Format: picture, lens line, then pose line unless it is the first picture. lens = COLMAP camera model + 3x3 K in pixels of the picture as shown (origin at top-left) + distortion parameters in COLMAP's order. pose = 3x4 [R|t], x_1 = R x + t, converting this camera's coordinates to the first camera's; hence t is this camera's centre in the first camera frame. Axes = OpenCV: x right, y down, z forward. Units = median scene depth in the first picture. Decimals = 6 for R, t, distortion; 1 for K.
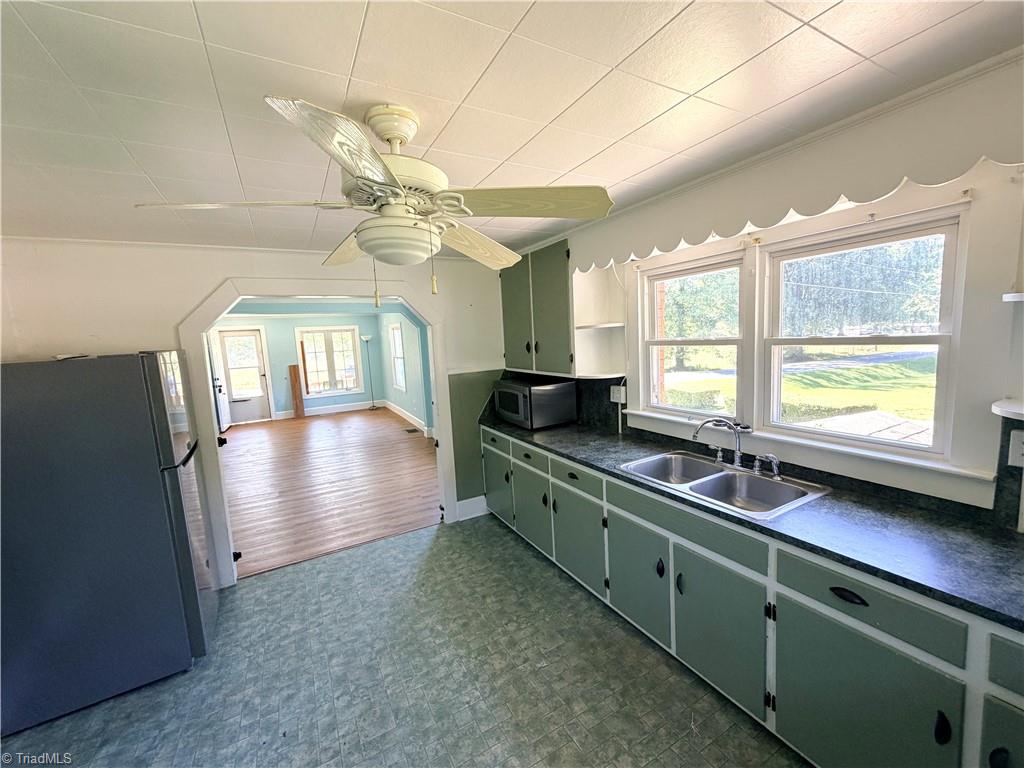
lens RADIAL K [[408.3, 0, 510.5], [0, 408.3, 384.6], [0, 0, 1]] dist [0.000760, 0.000140]
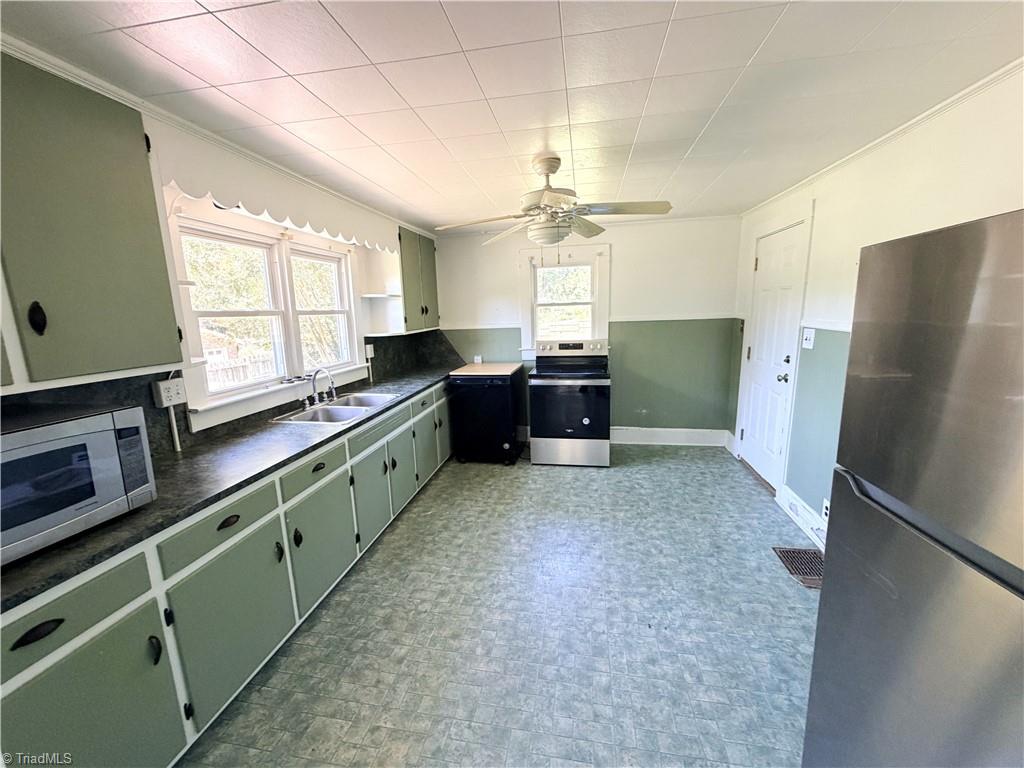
lens RADIAL K [[408.3, 0, 510.5], [0, 408.3, 384.6], [0, 0, 1]] dist [0.000760, 0.000140]
pose [[-0.775447, -0.038470, 0.630240, -0.736493], [0.143454, 0.961306, 0.235184, -0.083500], [-0.614901, 0.272784, -0.739923, 1.478856]]
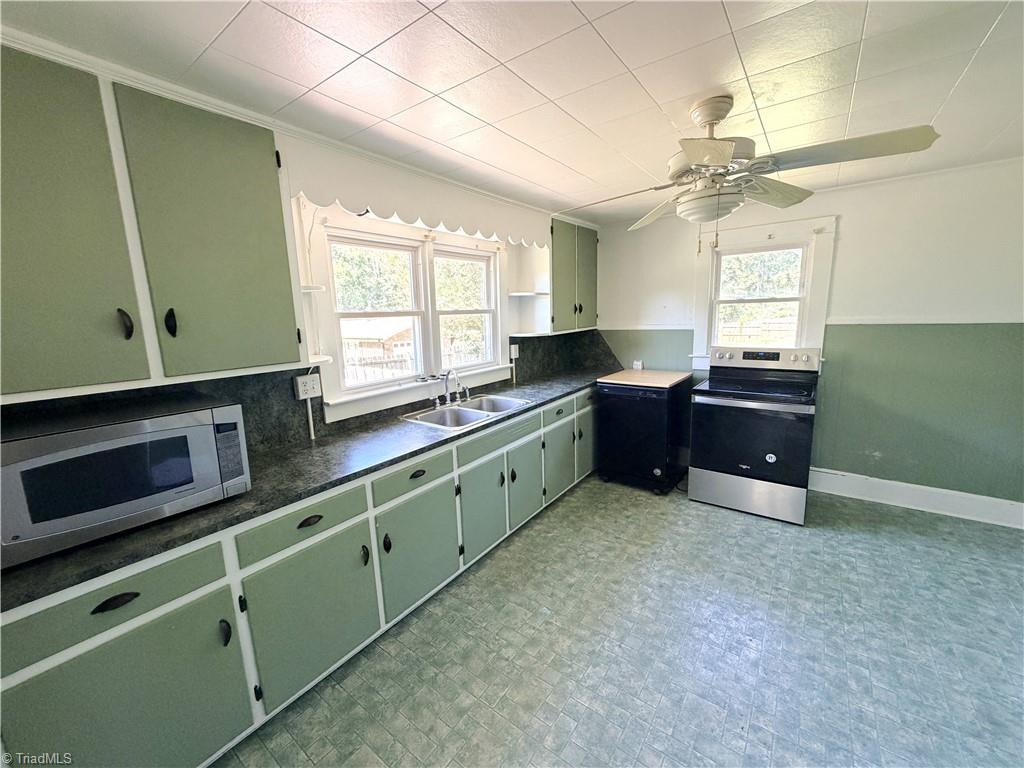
lens RADIAL K [[408.3, 0, 510.5], [0, 408.3, 384.6], [0, 0, 1]] dist [0.000760, 0.000140]
pose [[-0.416337, -0.096683, 0.904055, -0.702204], [0.158610, 0.971360, 0.176924, -0.066532], [-0.895269, 0.217053, -0.389078, 1.238277]]
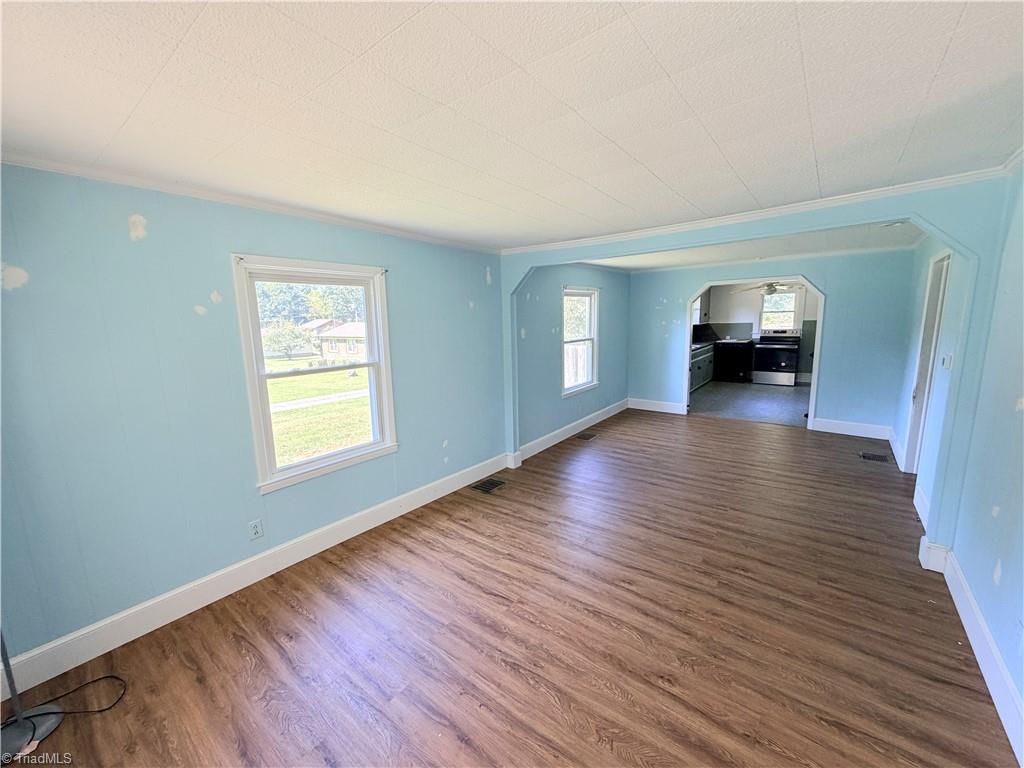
lens RADIAL K [[408.3, 0, 510.5], [0, 408.3, 384.6], [0, 0, 1]] dist [0.000760, 0.000140]
pose [[-0.388401, -0.089024, 0.917180, -2.429355], [0.152718, 0.975340, 0.159341, -0.304347], [-0.908747, 0.201958, -0.365228, 3.799452]]
